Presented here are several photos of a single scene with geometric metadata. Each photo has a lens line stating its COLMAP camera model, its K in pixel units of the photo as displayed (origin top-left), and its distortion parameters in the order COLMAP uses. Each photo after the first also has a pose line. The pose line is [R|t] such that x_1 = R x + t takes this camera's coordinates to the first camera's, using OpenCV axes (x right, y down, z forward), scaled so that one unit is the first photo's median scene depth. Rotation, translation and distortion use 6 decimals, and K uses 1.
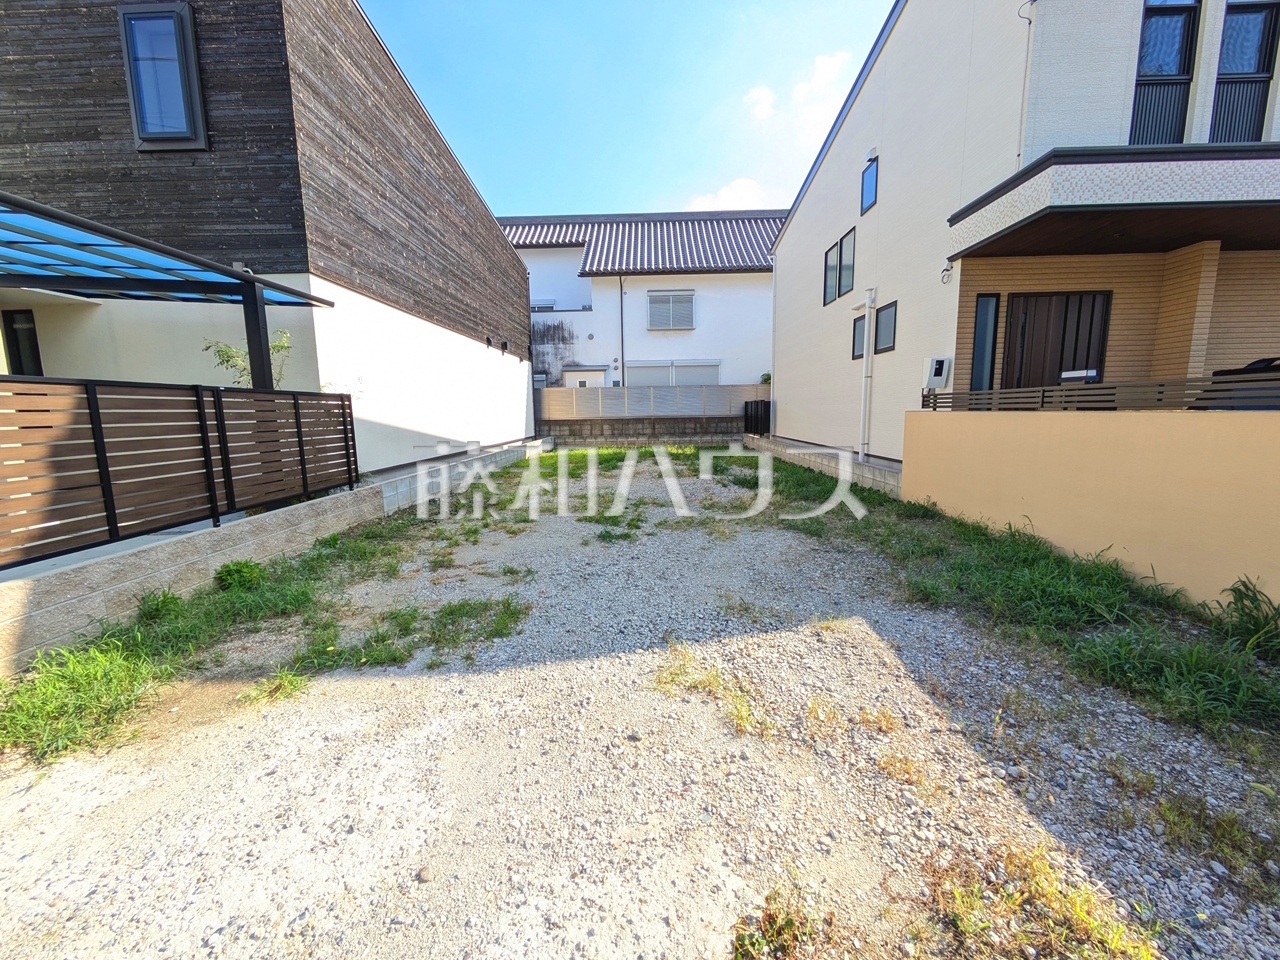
lens RADIAL K [[511.4, 0, 638.9], [0, 511.4, 480.2], [0, 0, 1]] dist [0.000721, 0.000320]
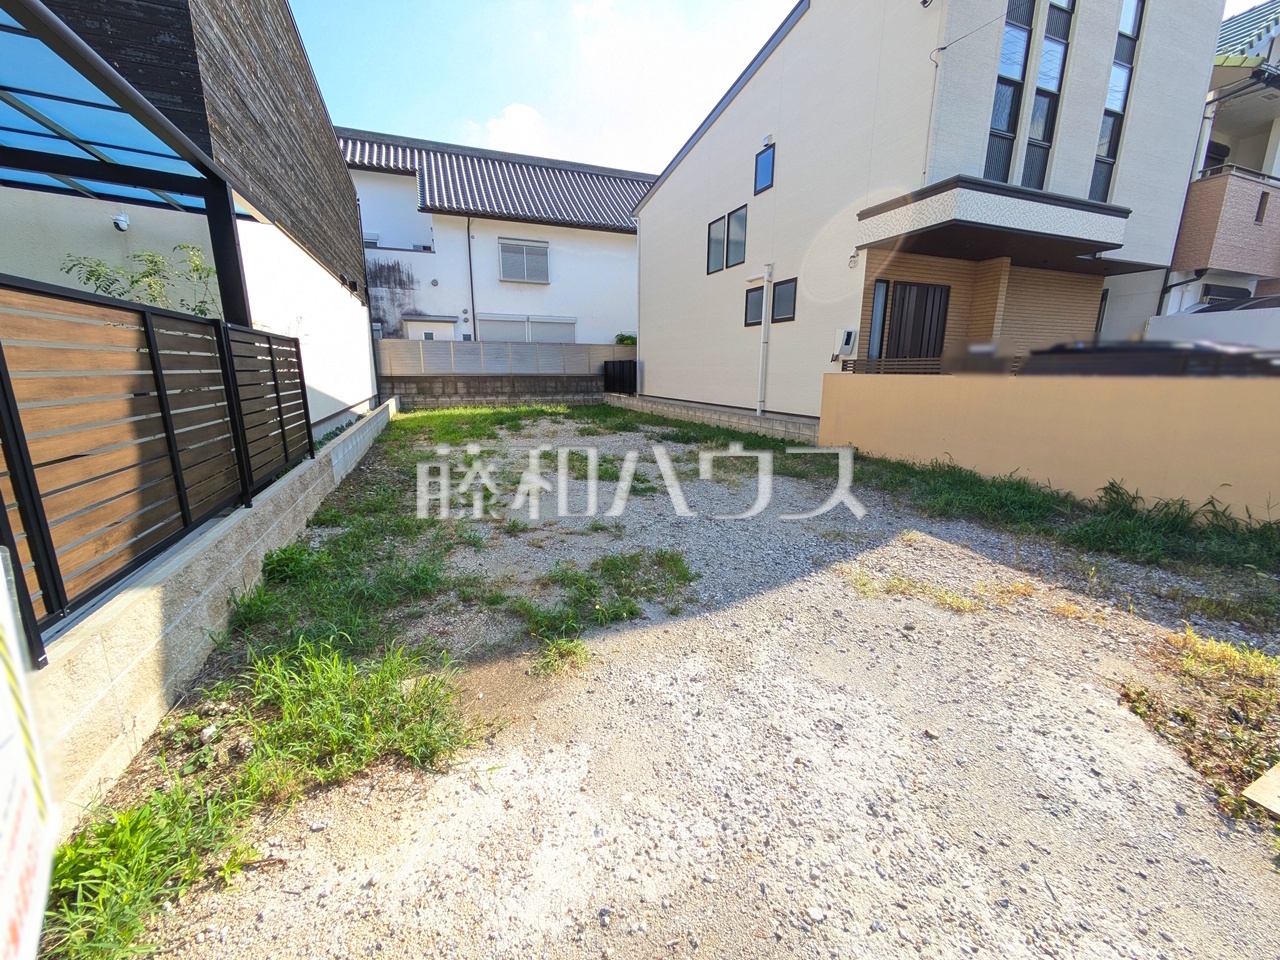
lens RADIAL K [[511.4, 0, 639.9], [0, 511.4, 481.9], [0, 0, 1]] dist [0.000721, 0.000320]
pose [[0.921119, -0.062670, 0.384203, -0.398439], [0.031760, 0.995764, 0.086283, 0.003109], [-0.387983, -0.067275, 0.919208, 0.039964]]
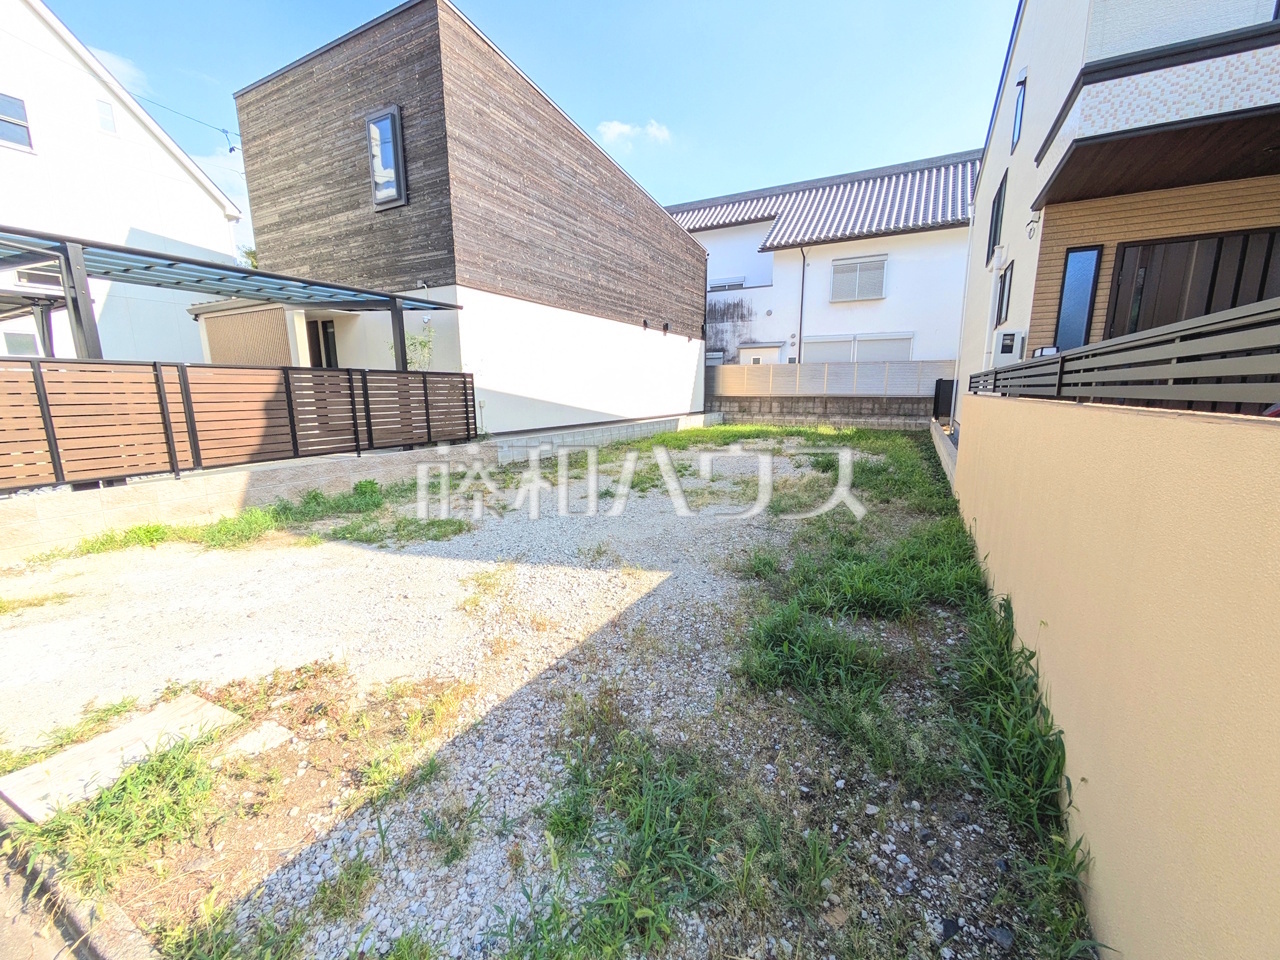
lens RADIAL K [[511.4, 0, 637.2], [0, 511.4, 482.5], [0, 0, 1]] dist [0.000721, 0.000320]
pose [[0.889646, 0.098258, -0.445955, 0.470537], [-0.075706, 0.994798, 0.068158, -0.003655], [0.450332, -0.026875, 0.892457, -0.029946]]
